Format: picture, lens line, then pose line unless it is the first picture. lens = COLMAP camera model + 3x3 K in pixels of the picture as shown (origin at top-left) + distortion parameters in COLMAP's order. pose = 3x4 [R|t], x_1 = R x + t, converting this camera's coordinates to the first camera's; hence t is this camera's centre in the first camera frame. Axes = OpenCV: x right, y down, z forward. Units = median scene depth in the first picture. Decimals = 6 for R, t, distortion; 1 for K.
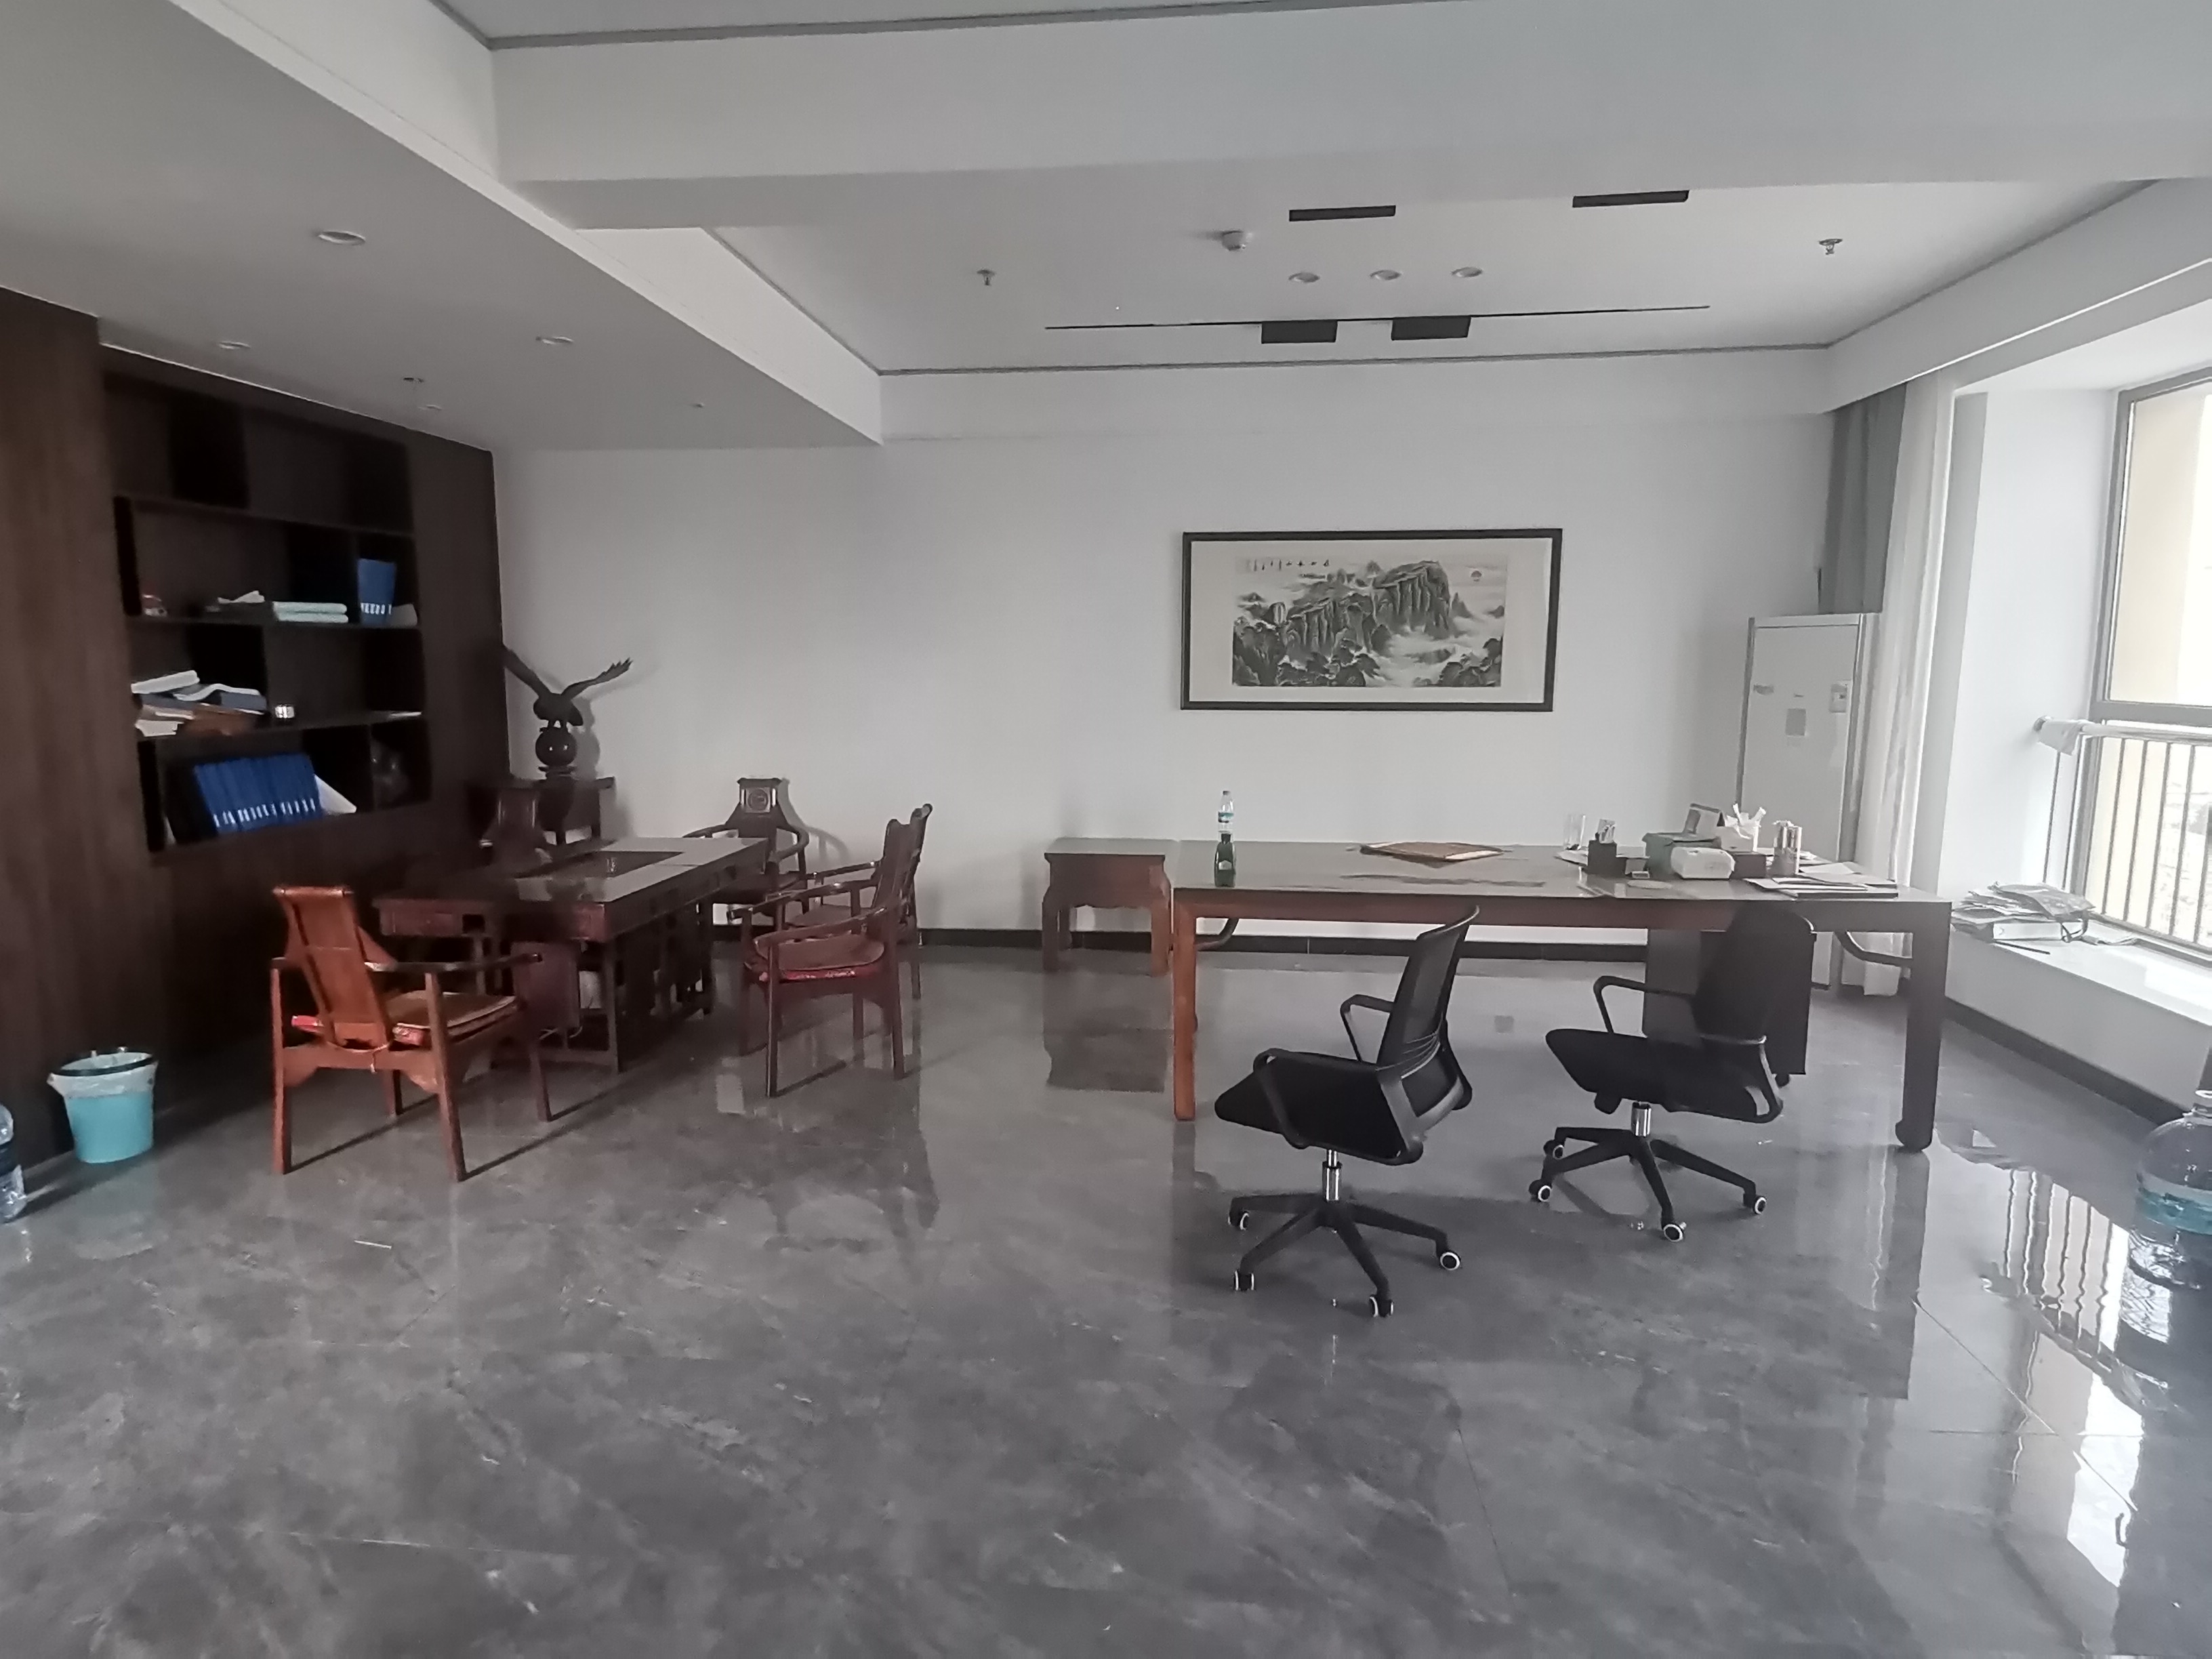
lens RADIAL K [[1227.1, 0, 1091.4], [0, 1227.1, 823.4], [0, 0, 1]] dist [0.041695, -0.029911]
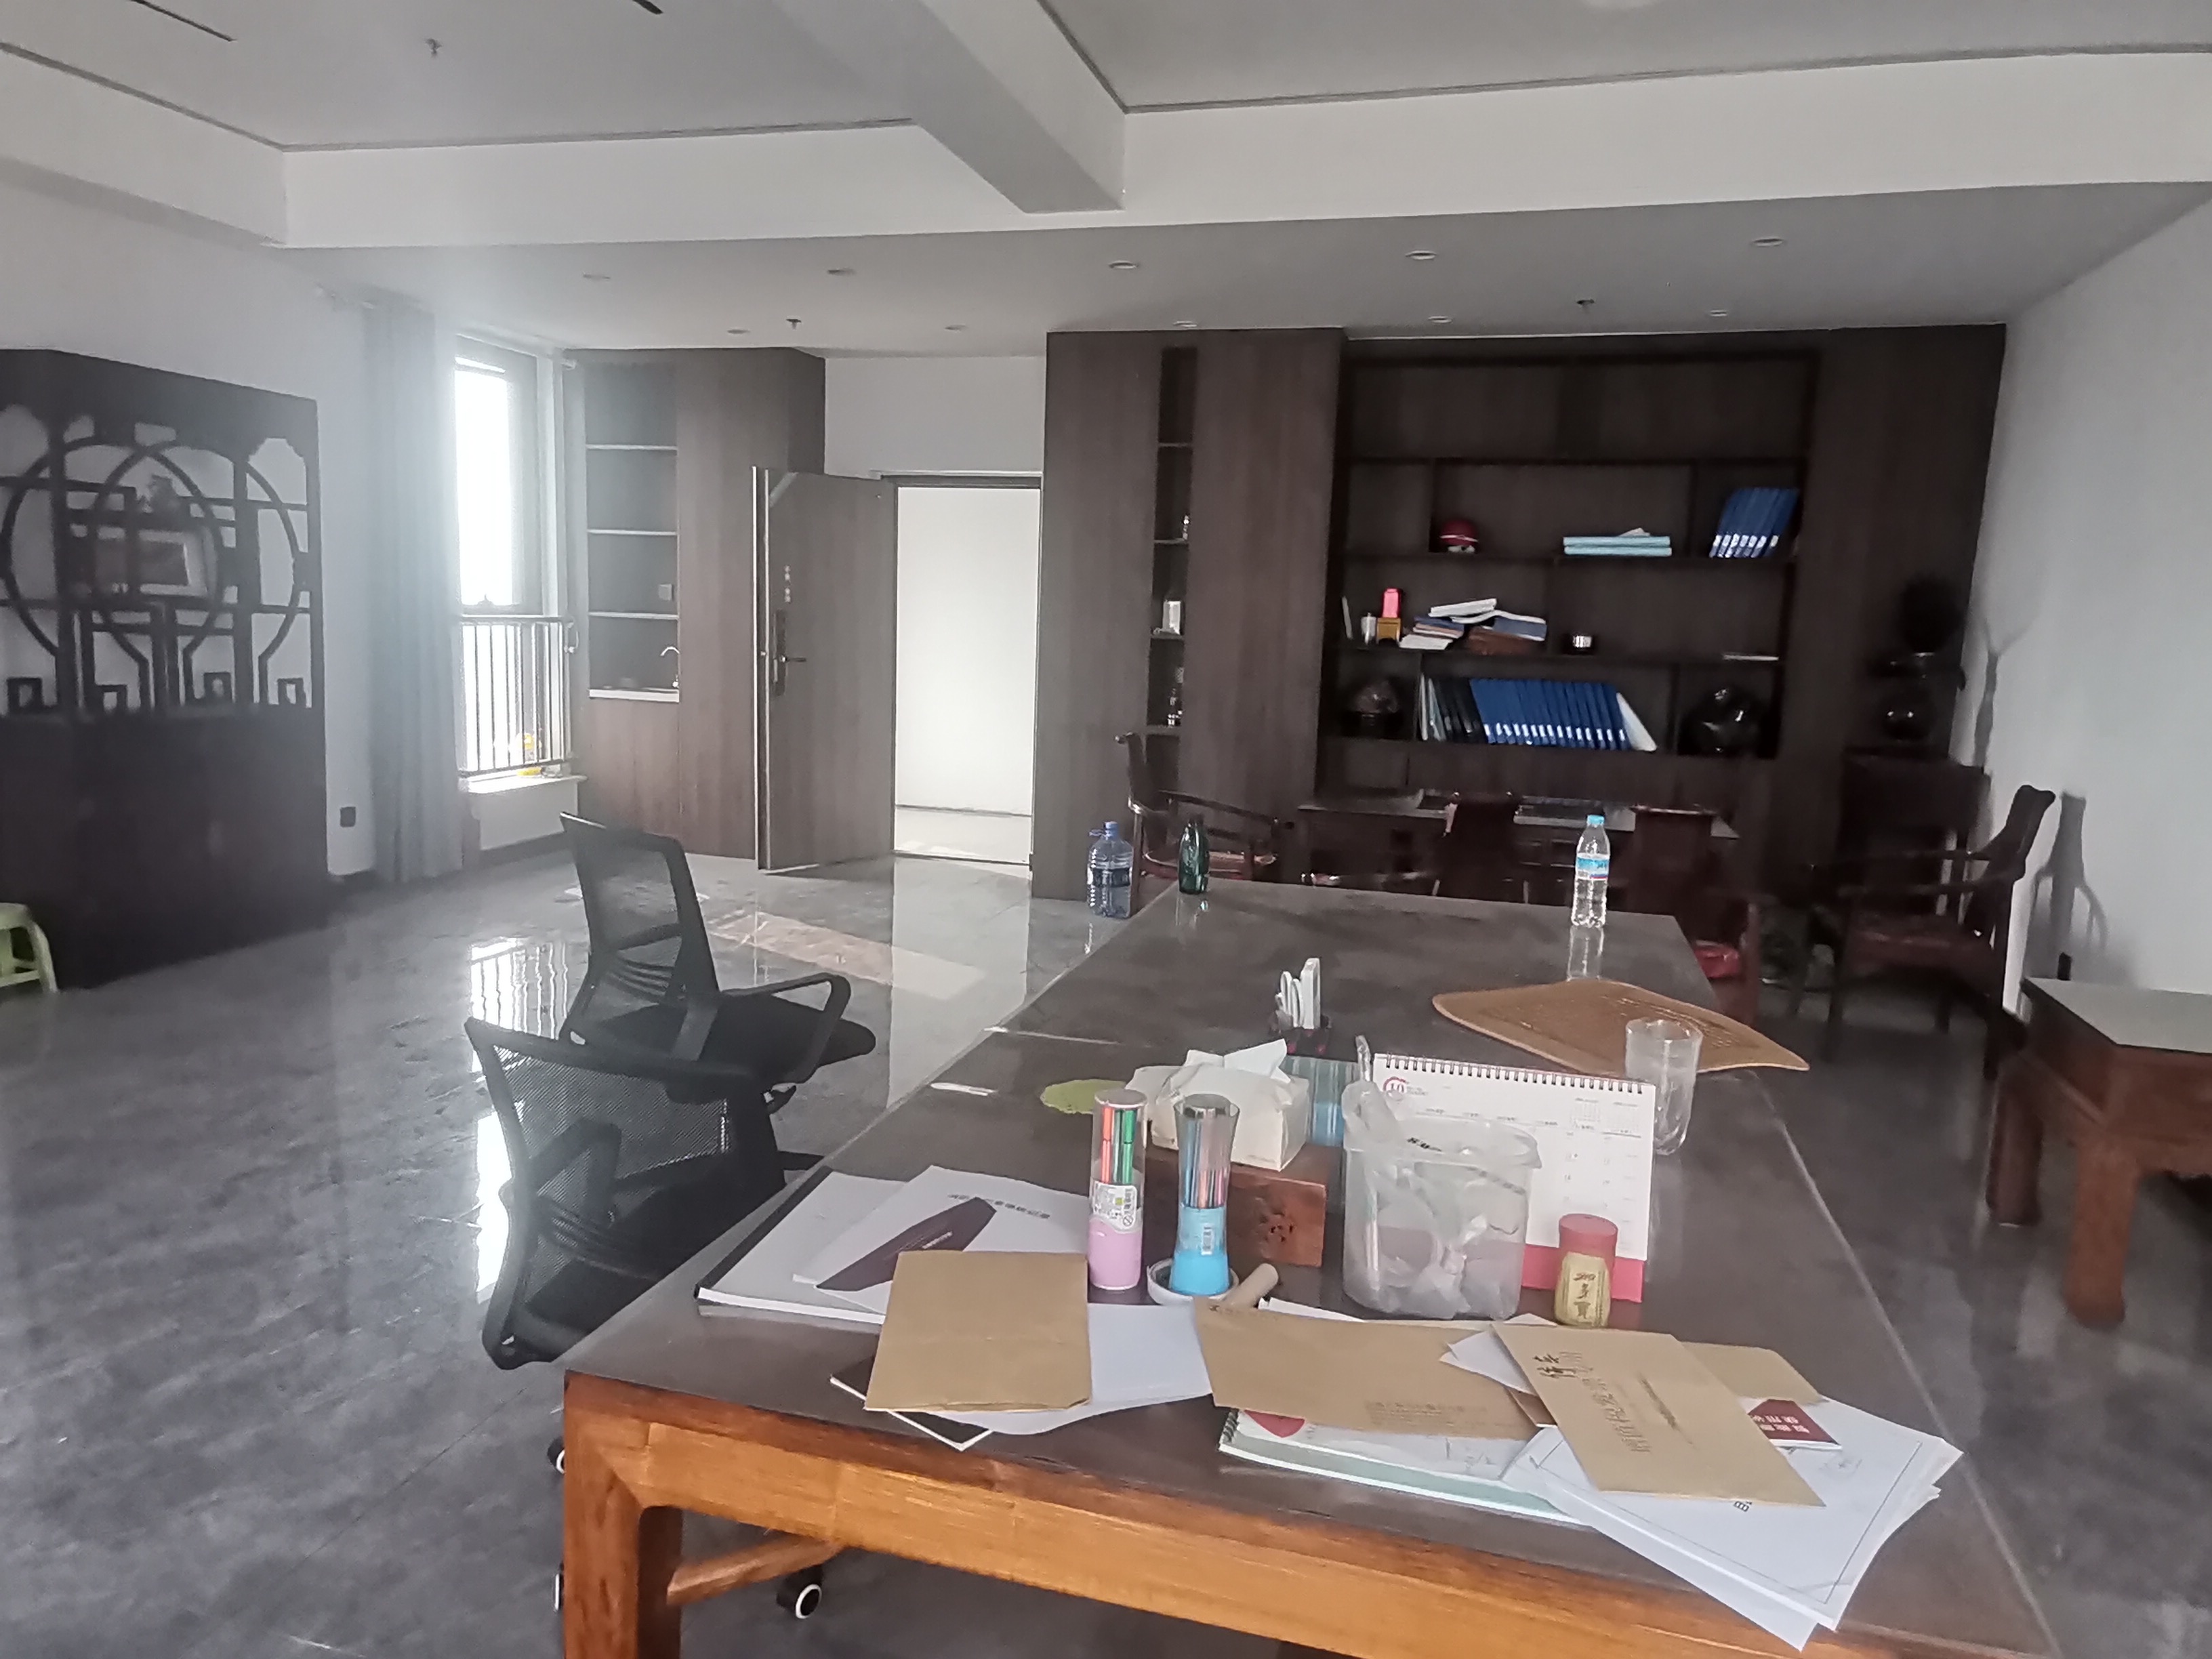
lens RADIAL K [[1500.5, 0, 1090.6], [0, 1500.5, 826.5], [0, 0, 1]] dist [0.033361, 0.005456]
pose [[-0.179592, 0.134172, -0.974548, 0.592610], [-0.165721, 0.972371, 0.164411, -0.067365], [0.969682, 0.191030, -0.152395, 0.704987]]
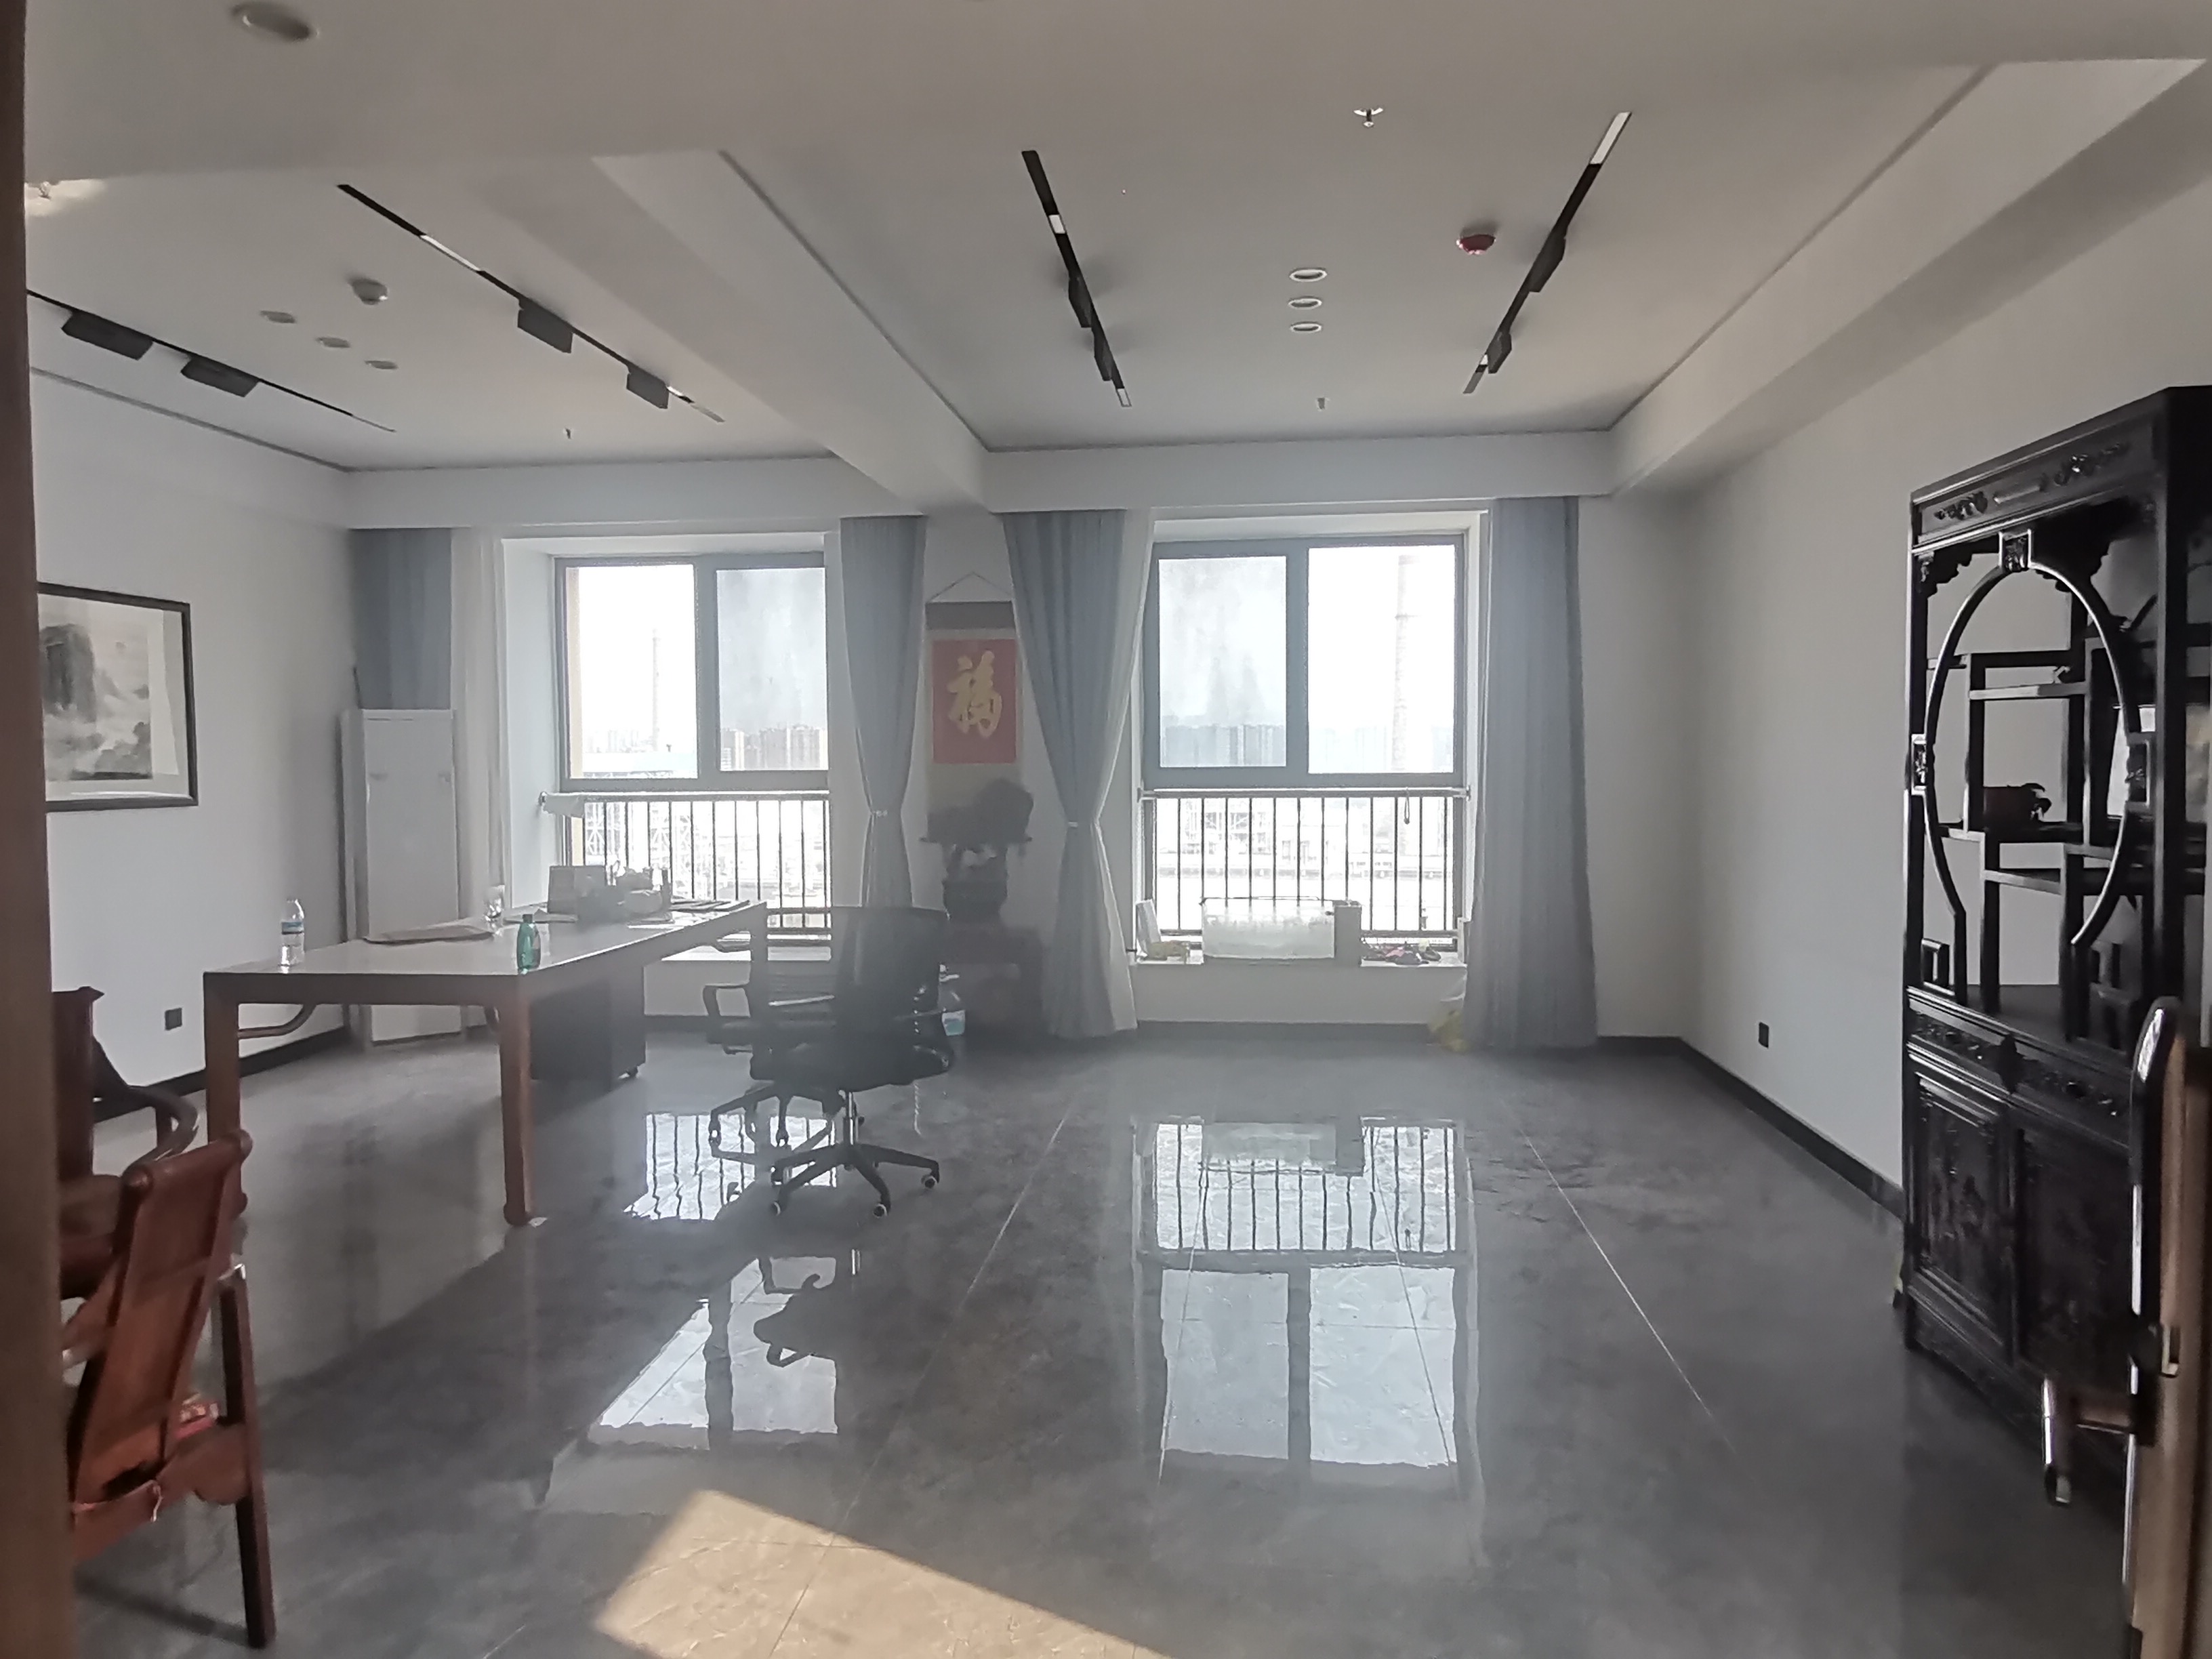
lens RADIAL K [[1500.5, 0, 1090.6], [0, 1500.5, 826.5], [0, 0, 1]] dist [0.033361, 0.005456]
pose [[0.022467, -0.048044, 0.998593, -0.705652], [0.142306, 0.988828, 0.044372, -0.032805], [-0.989568, 0.141109, 0.029053, 0.333890]]
